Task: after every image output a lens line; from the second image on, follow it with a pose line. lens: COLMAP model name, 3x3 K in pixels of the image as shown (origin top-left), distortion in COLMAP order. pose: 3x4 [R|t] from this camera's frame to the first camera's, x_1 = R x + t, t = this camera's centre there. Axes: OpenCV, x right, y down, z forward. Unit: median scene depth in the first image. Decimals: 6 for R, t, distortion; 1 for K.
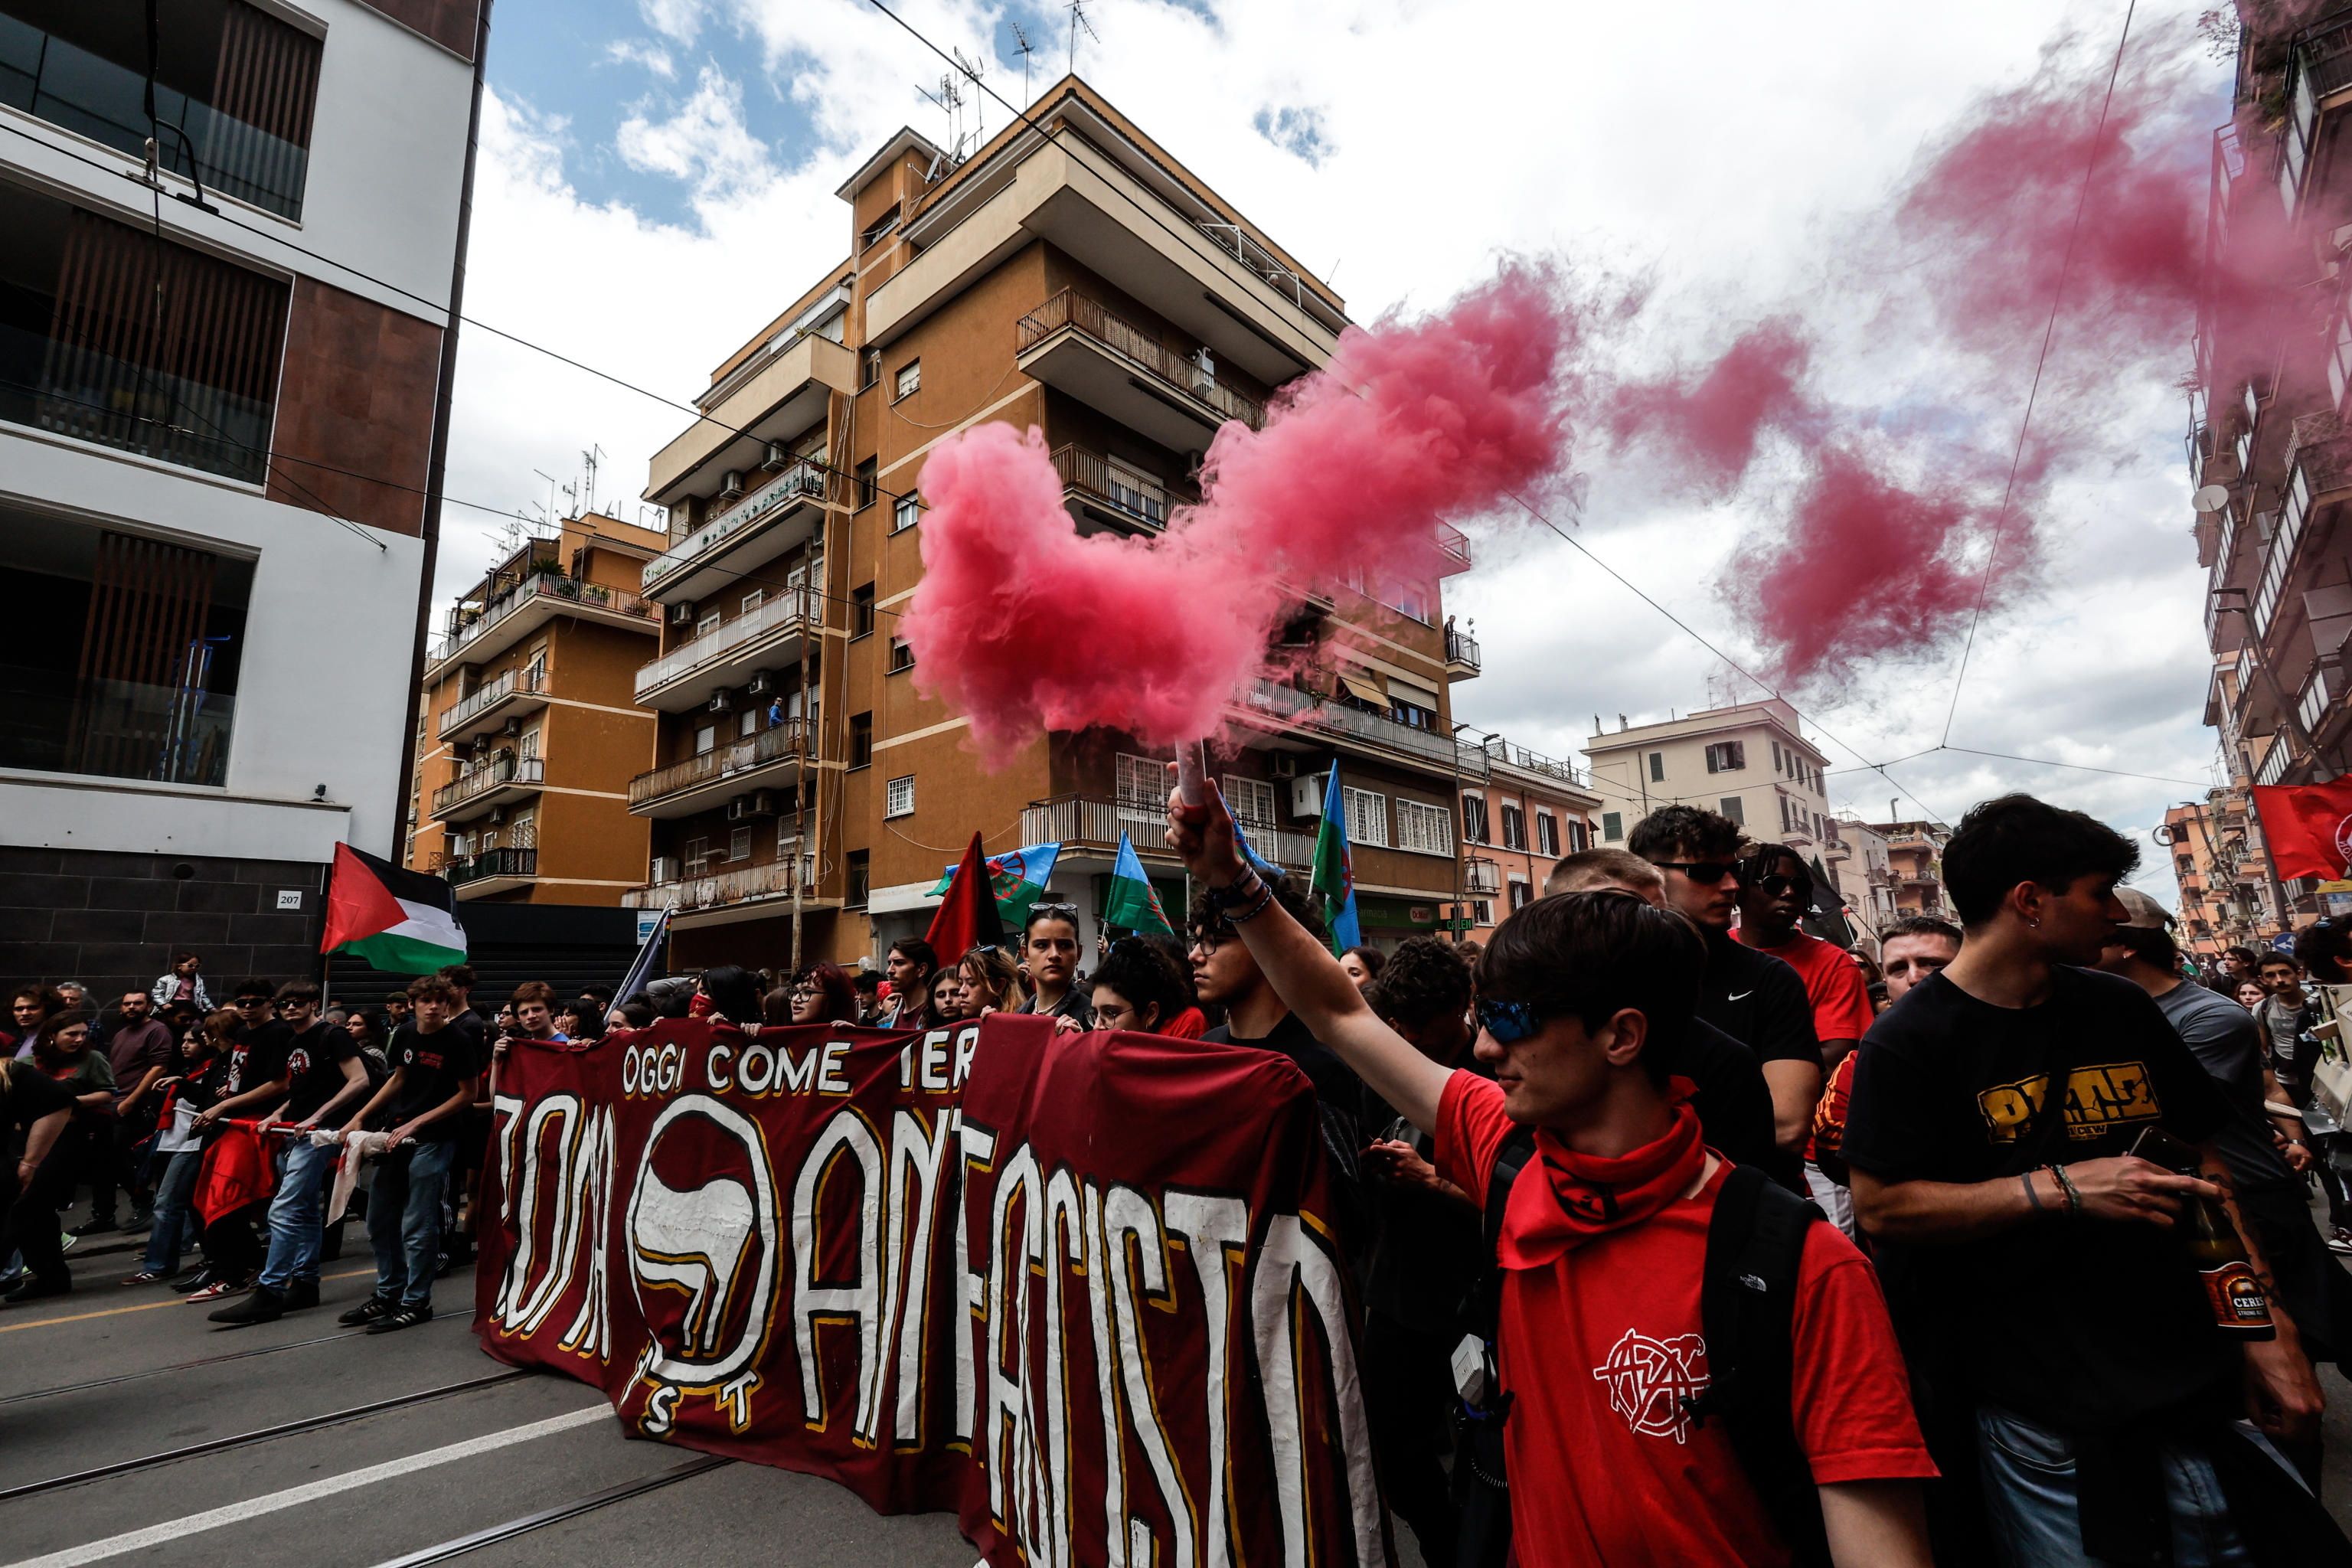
lens RADIAL K [[1067.1, 0, 1164.1], [0, 1067.1, 791.2], [0, 0, 1]] dist [-0.000973, -0.000451]
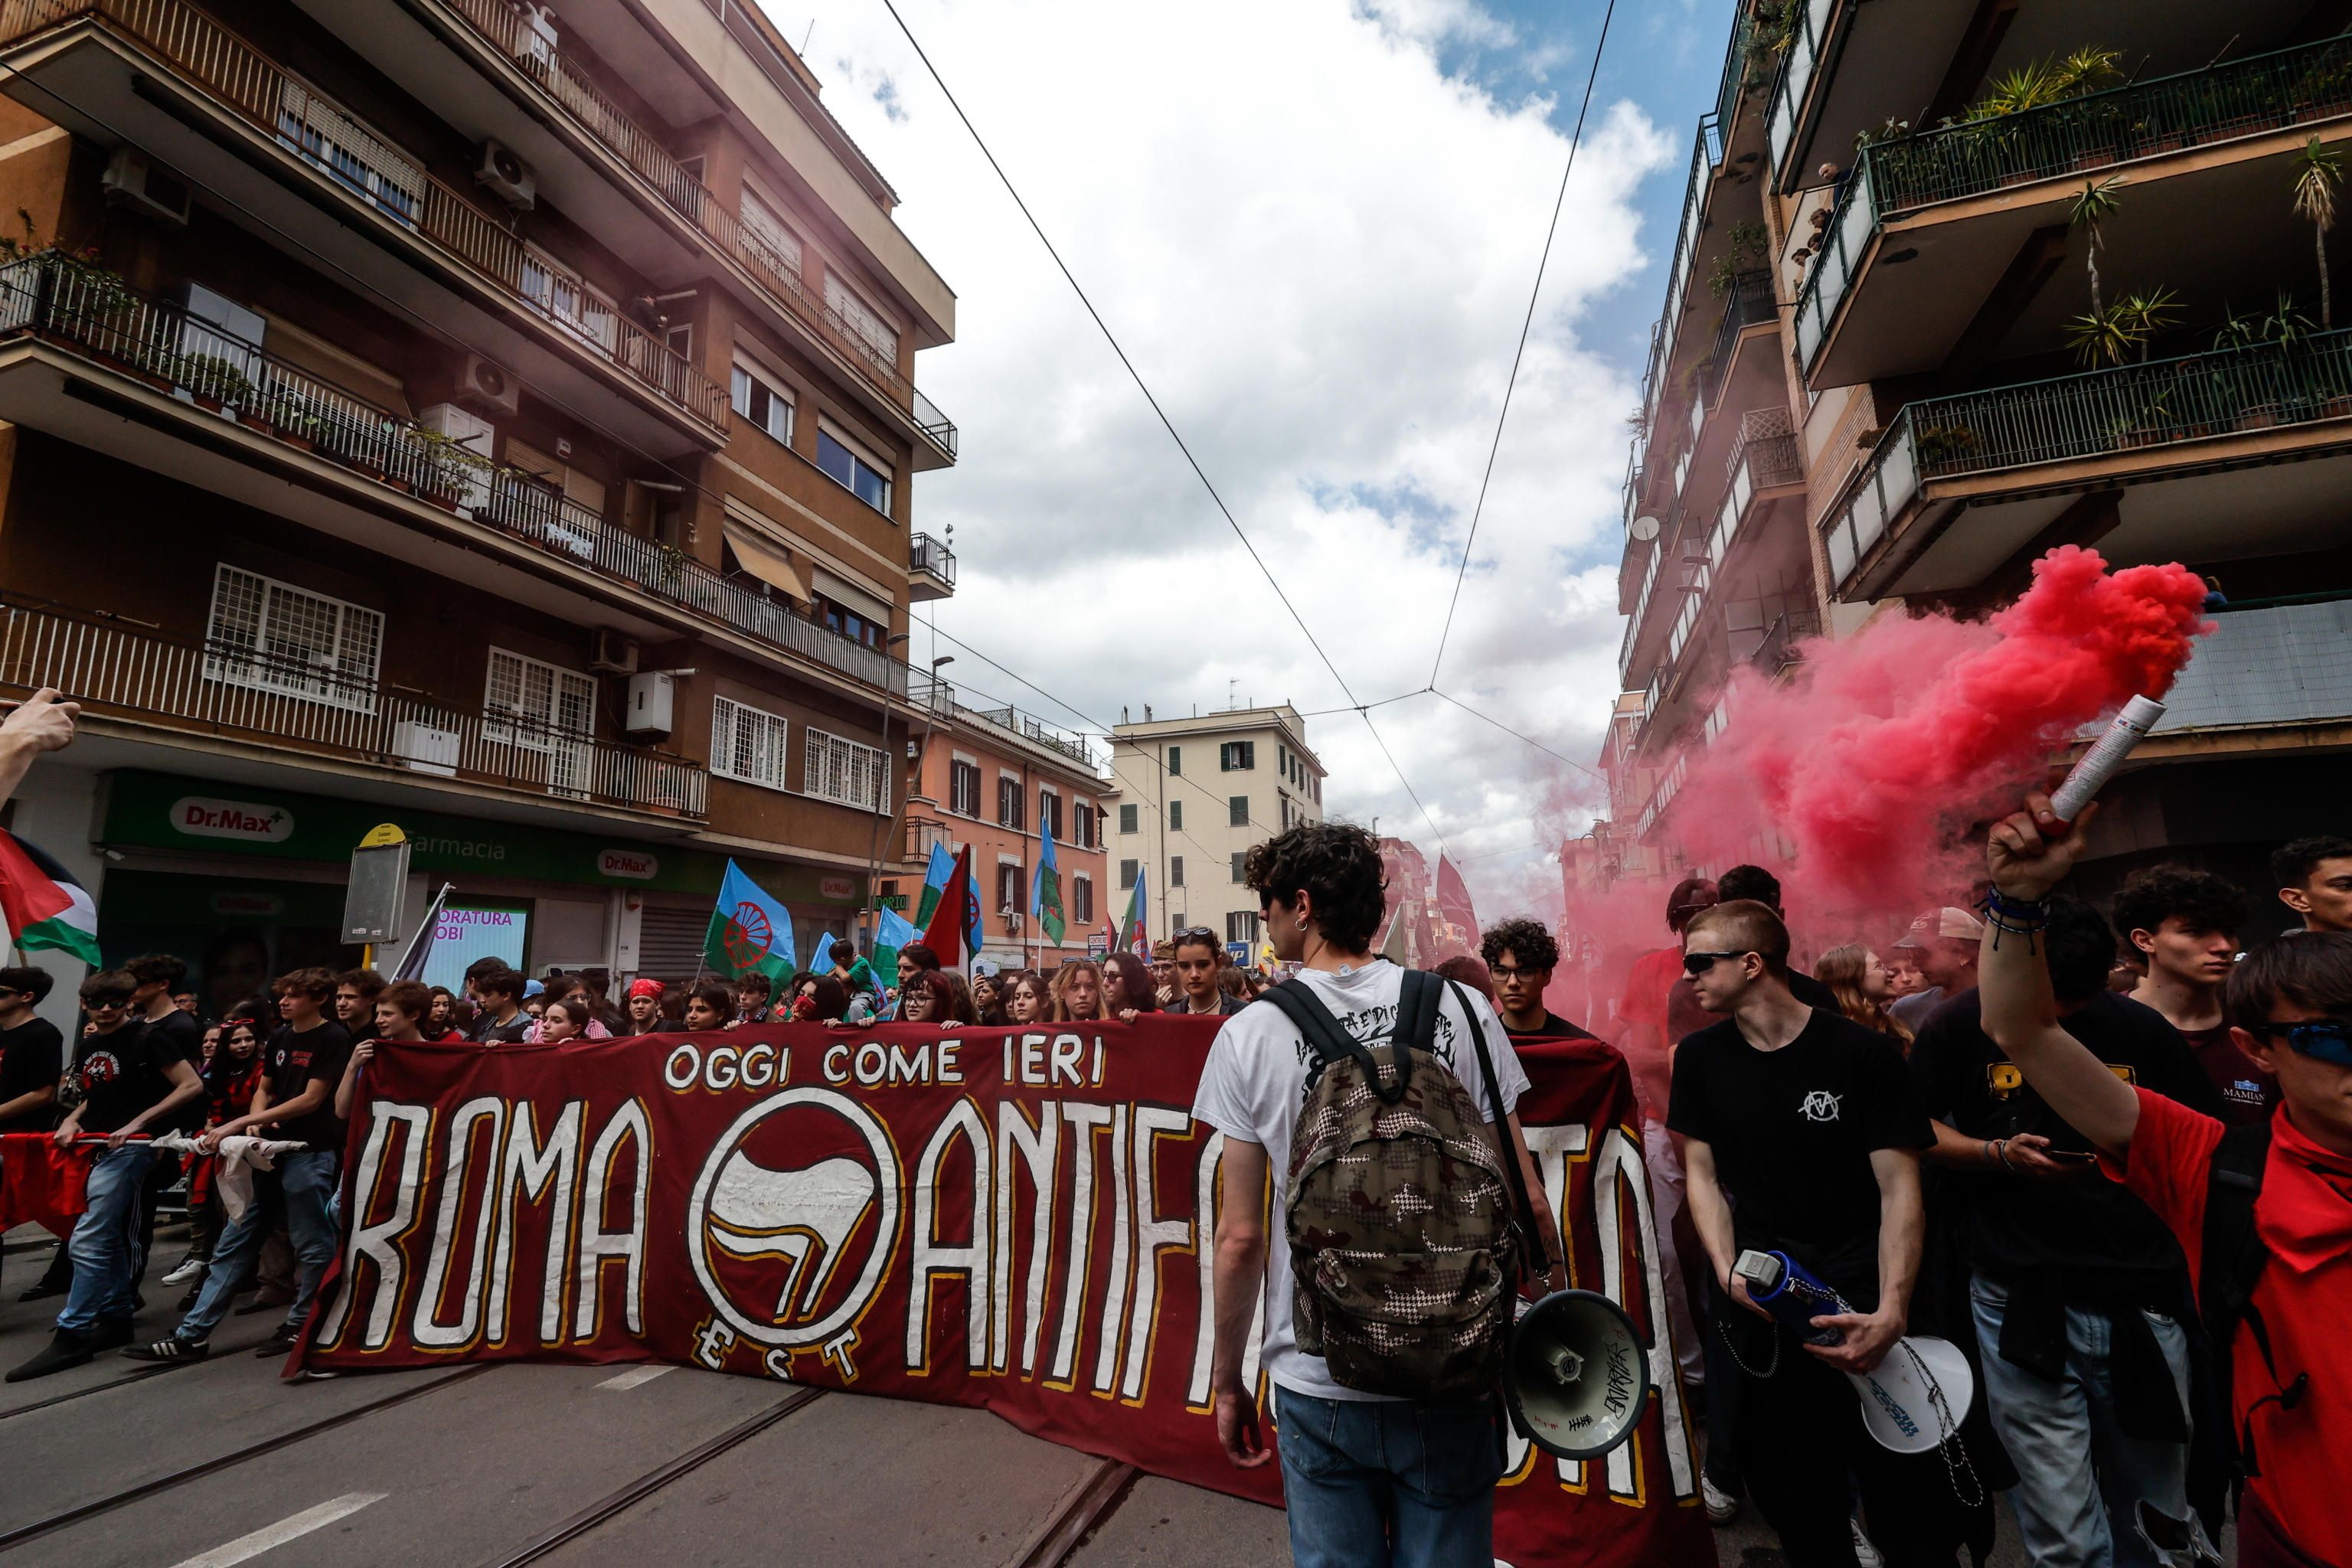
lens RADIAL K [[1067.1, 0, 1174.5], [0, 1067.1, 781.2], [0, 0, 1]] dist [-0.000973, -0.000451]
pose [[0.913252, 0.083119, 0.398826, 0.148294], [-0.080811, 0.996473, -0.022629, 0.037764], [-0.399300, -0.011563, 0.916747, 0.208638]]
